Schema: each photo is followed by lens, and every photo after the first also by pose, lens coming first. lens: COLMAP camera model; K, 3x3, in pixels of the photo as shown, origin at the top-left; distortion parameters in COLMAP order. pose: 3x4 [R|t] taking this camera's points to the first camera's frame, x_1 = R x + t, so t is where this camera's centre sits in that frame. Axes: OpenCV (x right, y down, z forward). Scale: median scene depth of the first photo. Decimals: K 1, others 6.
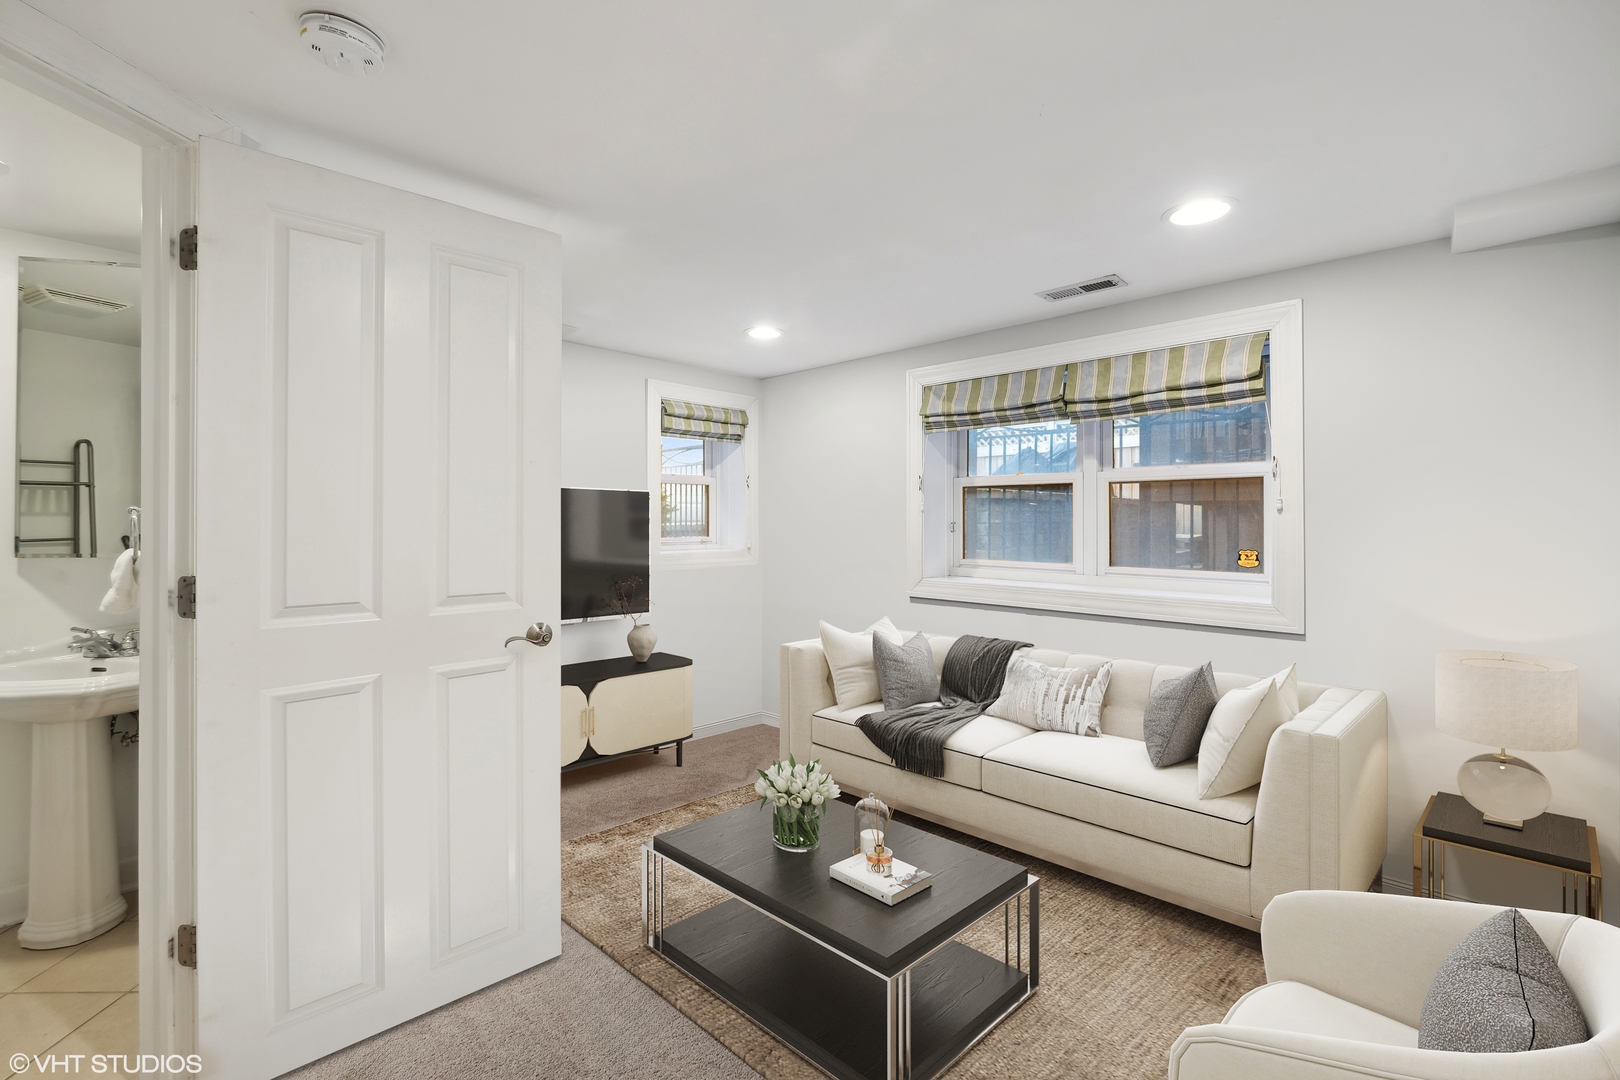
lens RADIAL K [[658.0, 0, 811.5], [0, 658.0, 525.2], [0, 0, 1]] dist [-0.002933, -0.000623]
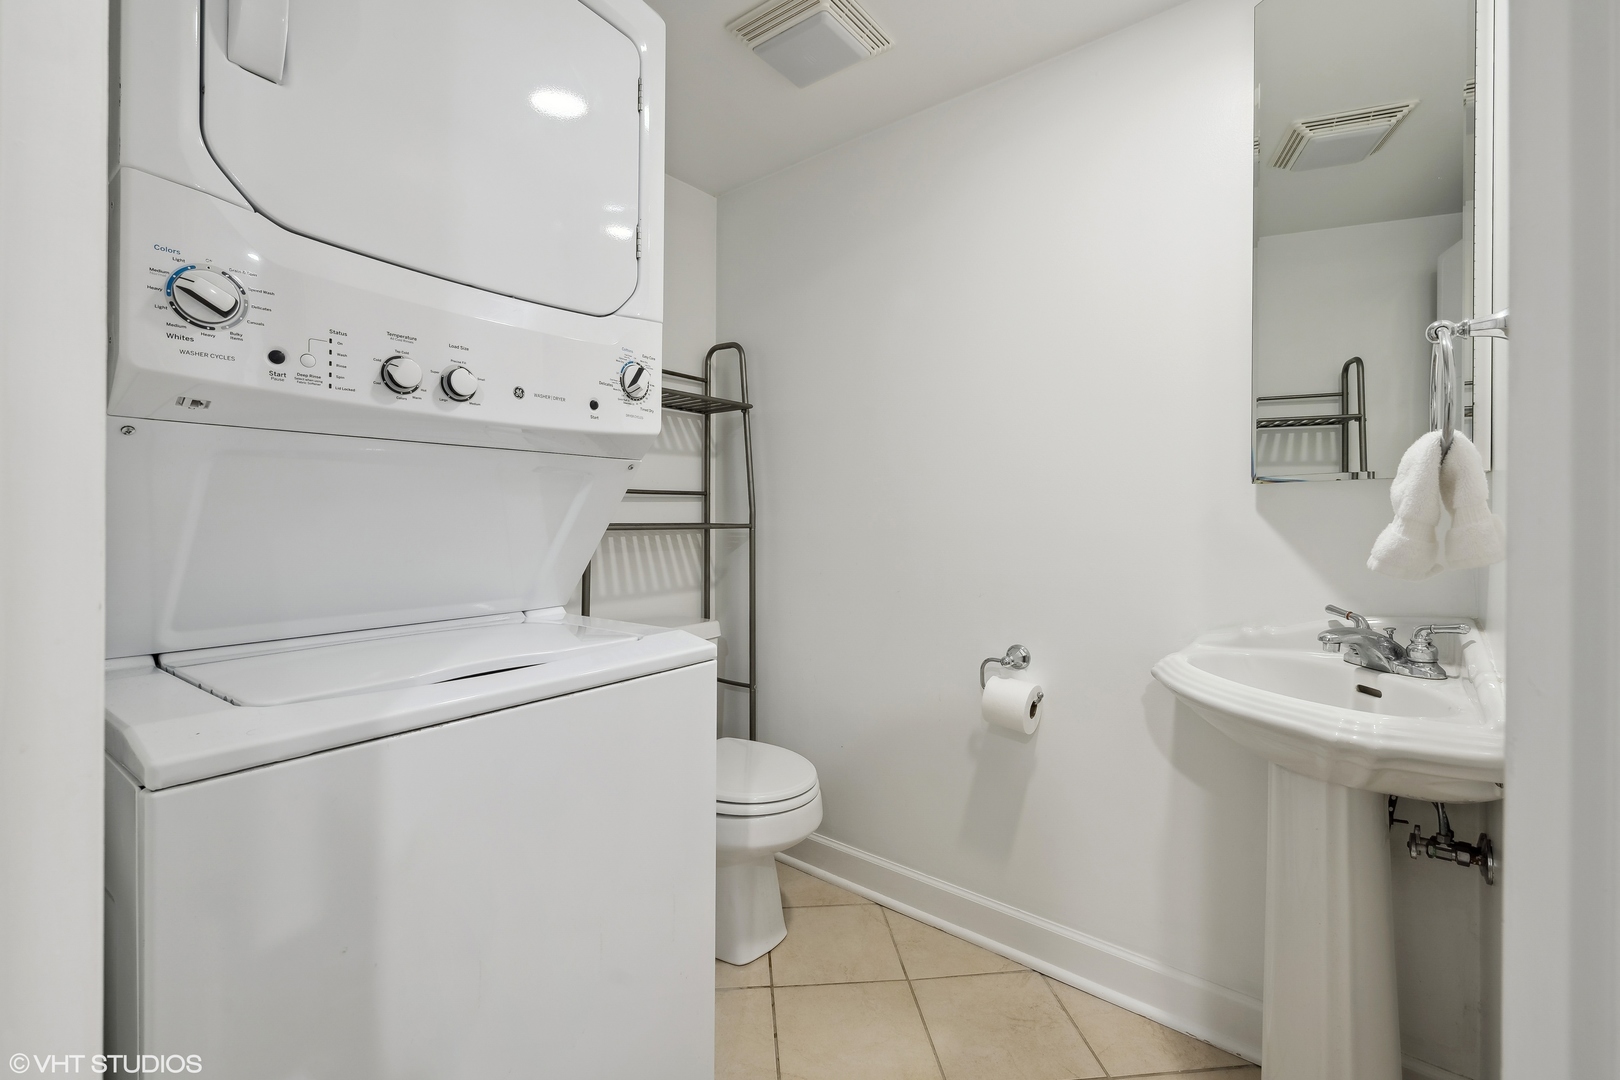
lens RADIAL K [[686.7, 0, 808.8], [0, 686.7, 517.6], [0, 0, 1]] dist [-0.000002, -0.000021]
pose [[0.054566, -0.005376, -0.998496, -0.556091], [-0.002130, 0.999983, -0.005501, 0.084071], [0.998508, 0.002427, 0.054554, 0.515508]]
